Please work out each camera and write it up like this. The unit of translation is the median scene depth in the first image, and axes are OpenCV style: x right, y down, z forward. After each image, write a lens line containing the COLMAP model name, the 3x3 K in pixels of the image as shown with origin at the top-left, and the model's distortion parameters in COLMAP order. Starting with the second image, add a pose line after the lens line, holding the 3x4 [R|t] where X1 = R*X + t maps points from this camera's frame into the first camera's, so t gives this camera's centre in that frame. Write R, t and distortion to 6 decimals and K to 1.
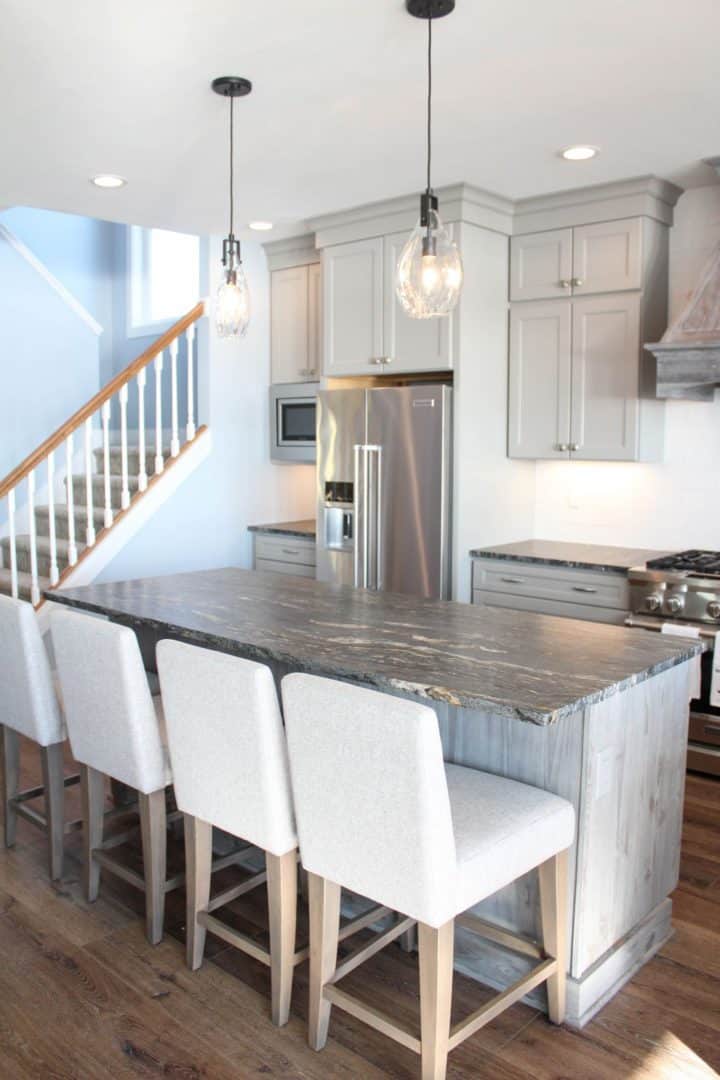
lens RADIAL K [[899.2, 0, 365.4], [0, 899.2, 530.6], [0, 0, 1]] dist [-0.102265, 0.007784]
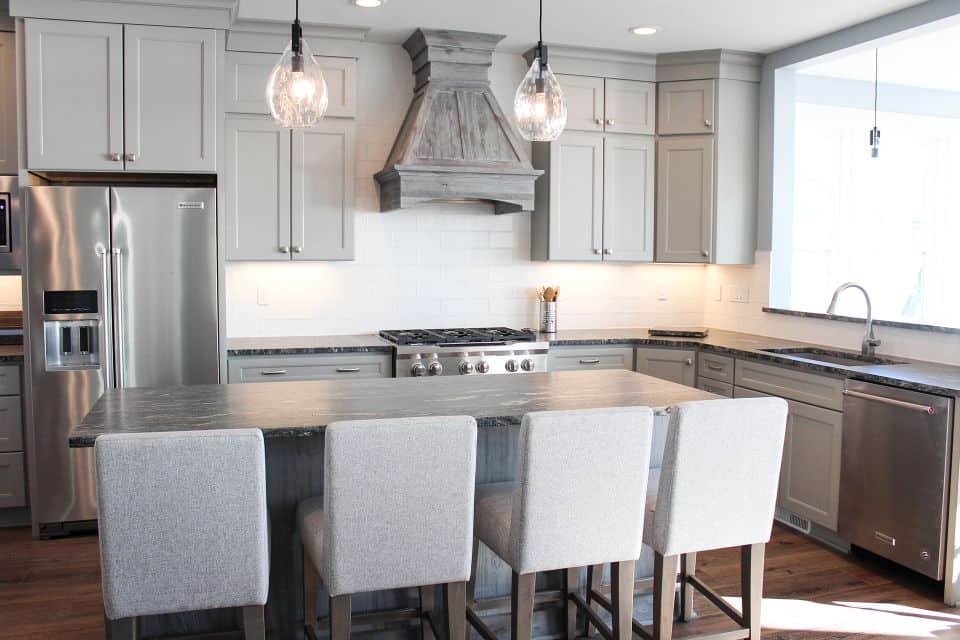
lens RADIAL K [[848.6, 0, 485.3], [0, 848.6, 319.8], [0, 0, 1]] dist [-0.106486, 0.019042]
pose [[0.506637, -0.067973, 0.859475, -0.640631], [0.089579, 0.995642, 0.025938, -0.012701], [-0.857493, 0.063850, 0.510518, 0.292033]]
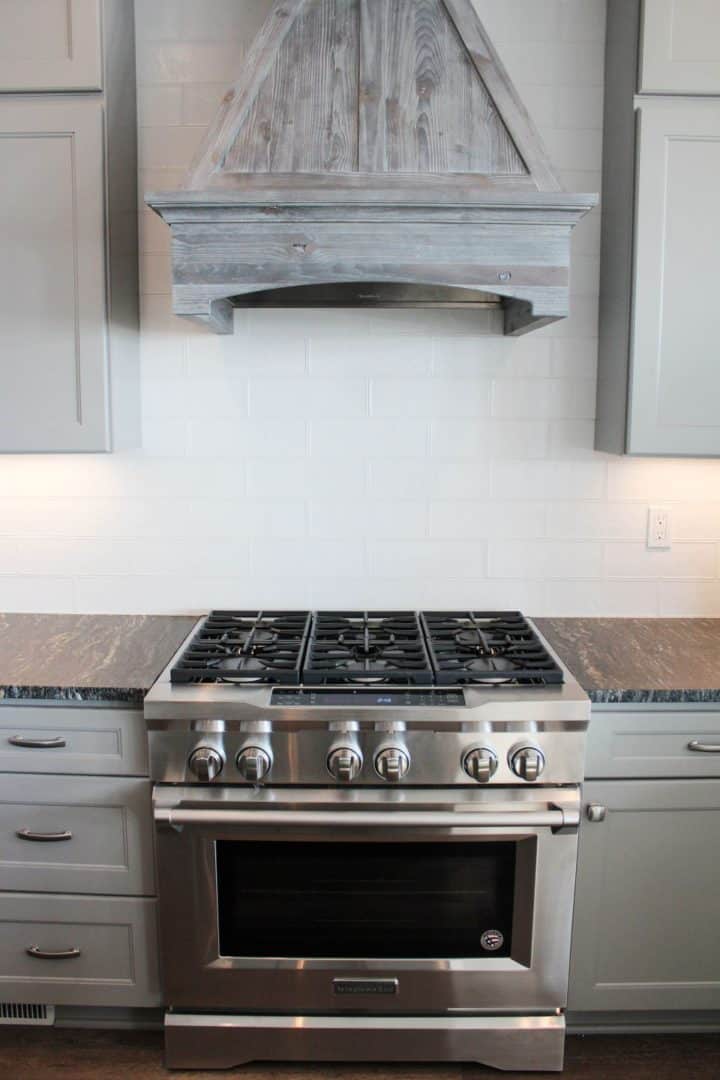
lens RADIAL K [[954.6, 0, 363.8], [0, 954.6, 548.1], [0, 0, 1]] dist [-0.106486, 0.019042]
pose [[0.749211, -0.102847, 0.654297, 0.070982], [0.069322, 0.994621, 0.076964, -0.060534], [-0.658693, -0.012305, 0.752311, 0.561286]]
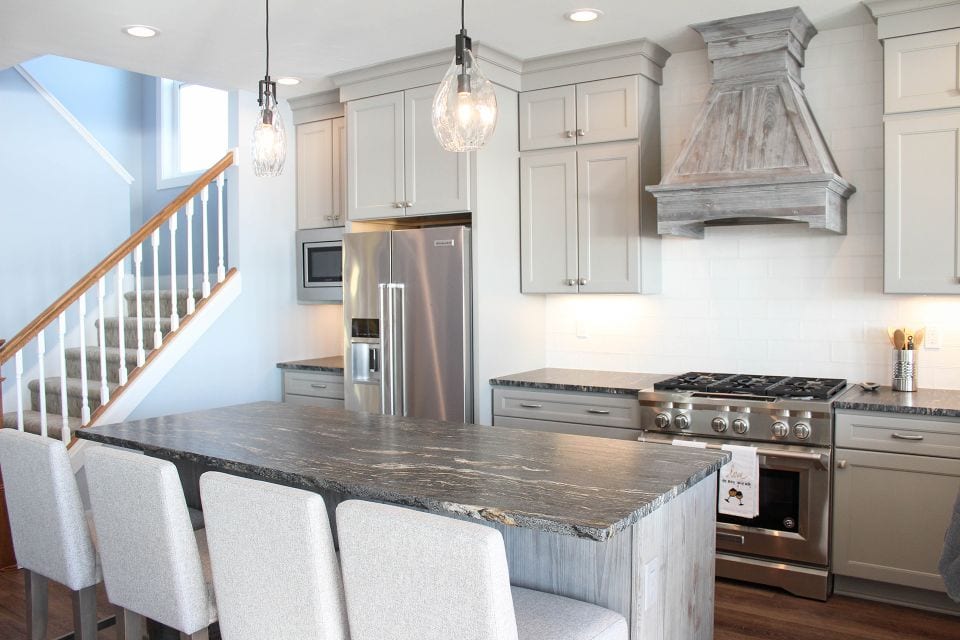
lens RADIAL K [[801.2, 0, 487.8], [0, 801.2, 313.6], [0, 0, 1]] dist [-0.122760, 0.107602]
pose [[0.989793, -0.018342, 0.141324, -0.023167], [0.028060, 0.997353, -0.067082, 0.009043], [-0.139720, 0.070363, 0.987688, 0.055304]]
